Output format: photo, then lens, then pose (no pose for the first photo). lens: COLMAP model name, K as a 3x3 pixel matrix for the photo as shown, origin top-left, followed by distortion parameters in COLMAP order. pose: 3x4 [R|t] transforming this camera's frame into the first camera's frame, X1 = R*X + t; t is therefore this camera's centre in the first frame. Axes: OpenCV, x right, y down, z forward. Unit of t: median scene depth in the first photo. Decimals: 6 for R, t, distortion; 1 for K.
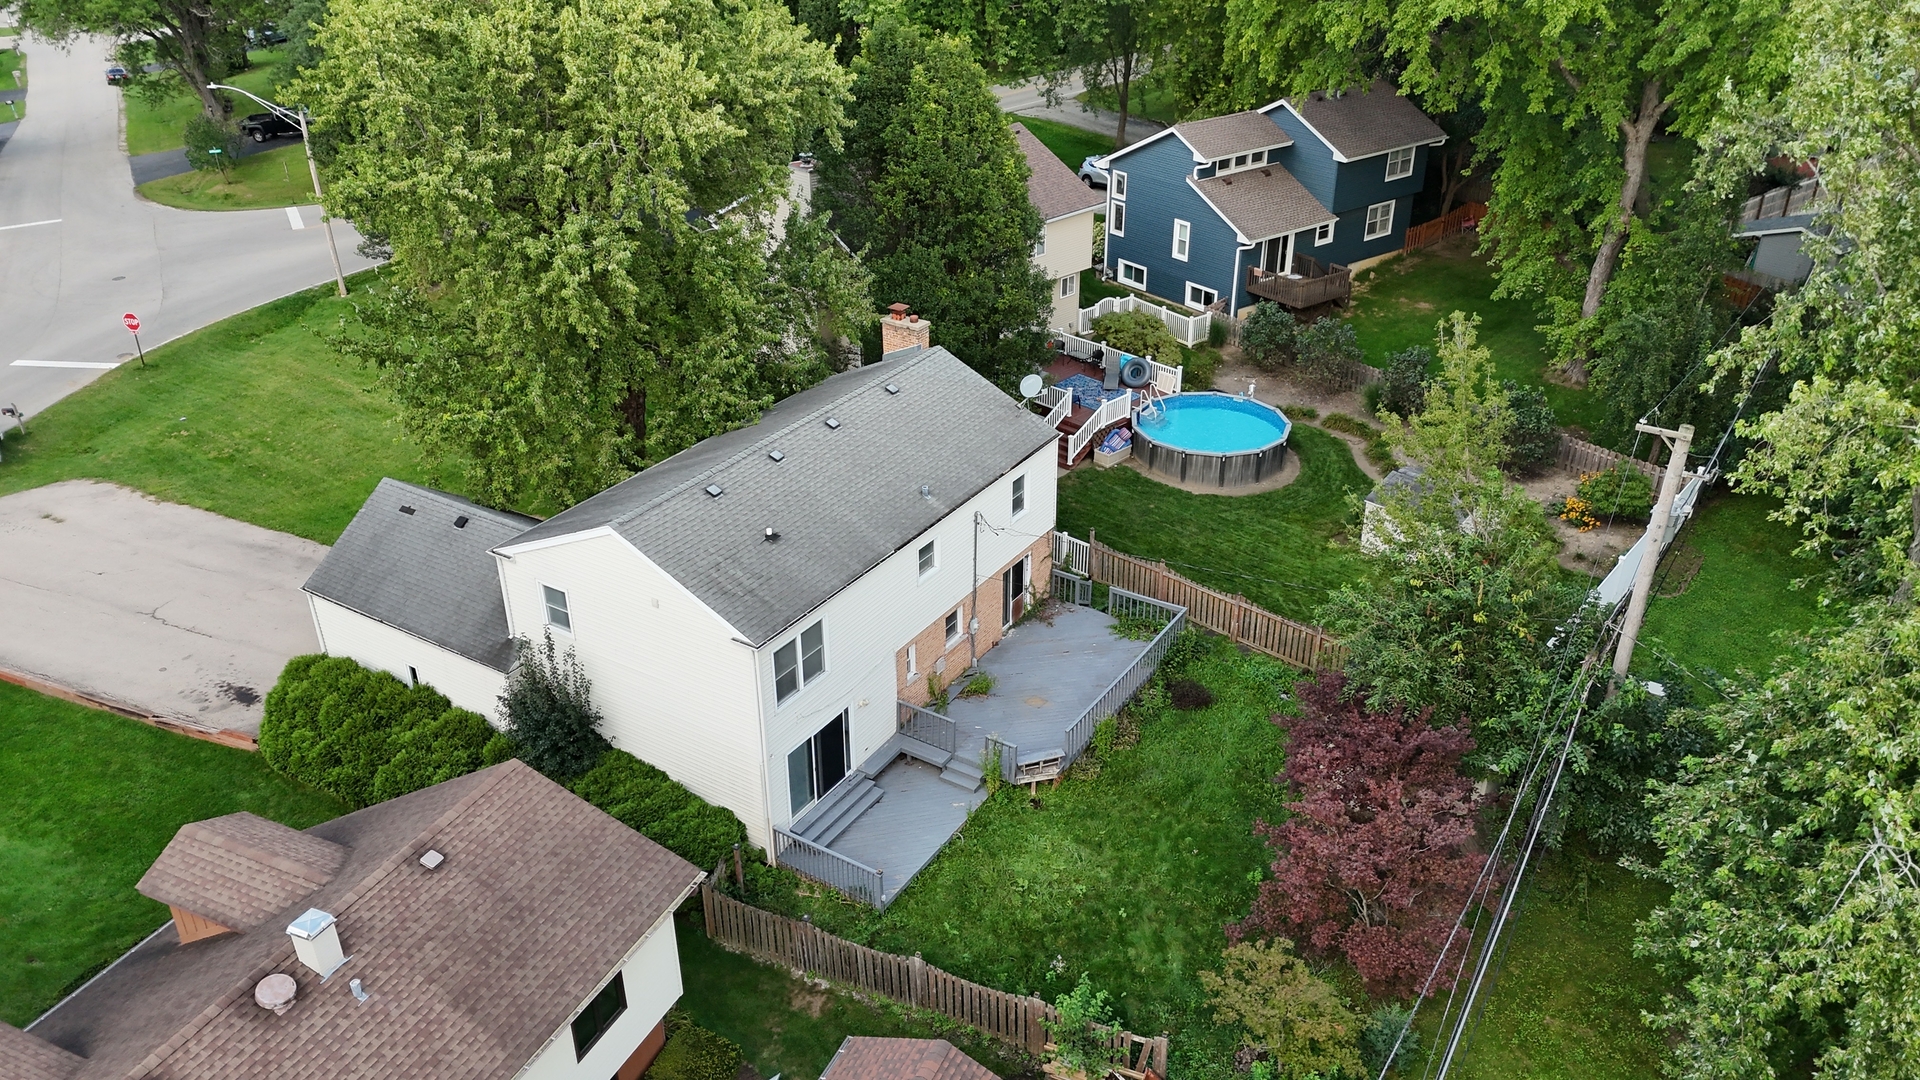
lens RADIAL K [[1452.0, 0, 960.0], [0, 1452.0, 540.0], [0, 0, 1]] dist [0.051473, 0.000191]
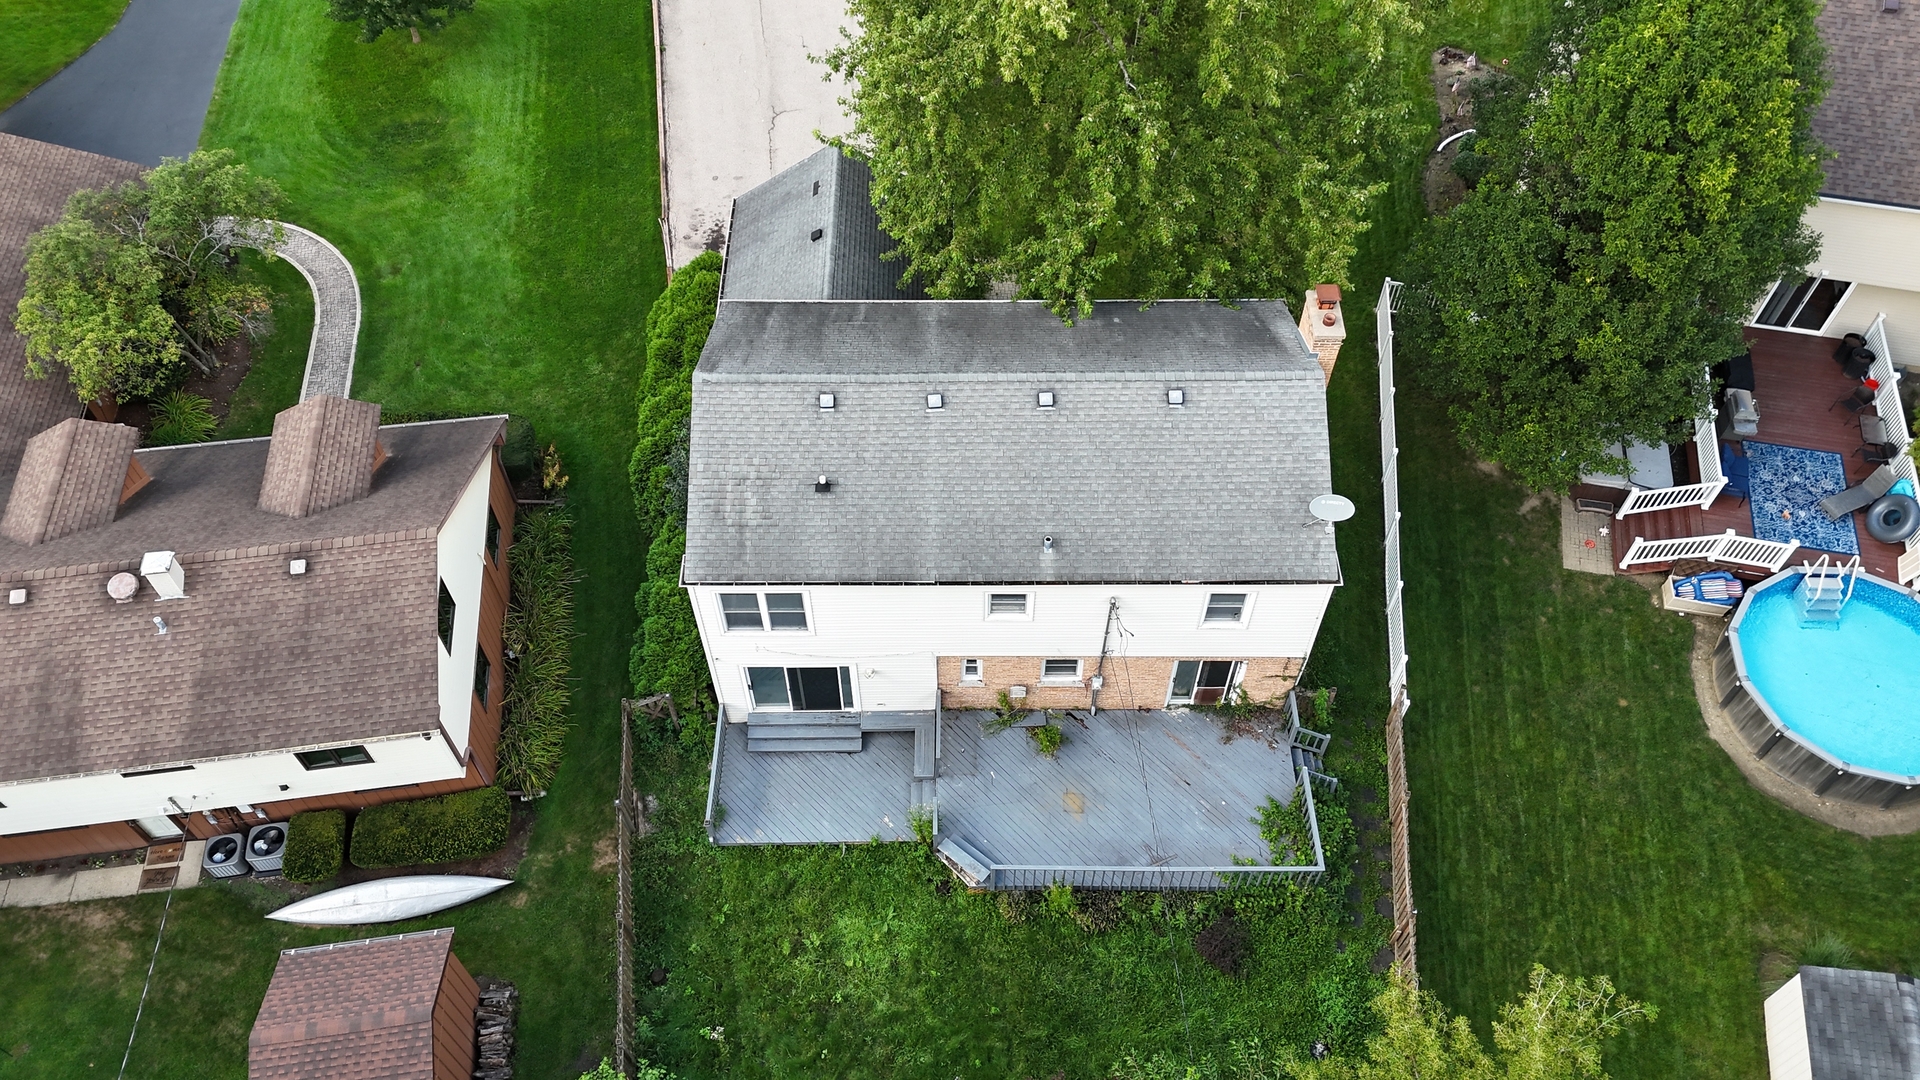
lens RADIAL K [[1452.0, 0, 960.0], [0, 1452.0, 540.0], [0, 0, 1]] dist [0.051473, 0.000191]
pose [[0.536354, 0.675207, -0.506380, 0.348530], [-0.391531, 0.730571, 0.559437, -0.456059], [0.747682, -0.101793, 0.656209, 0.422650]]
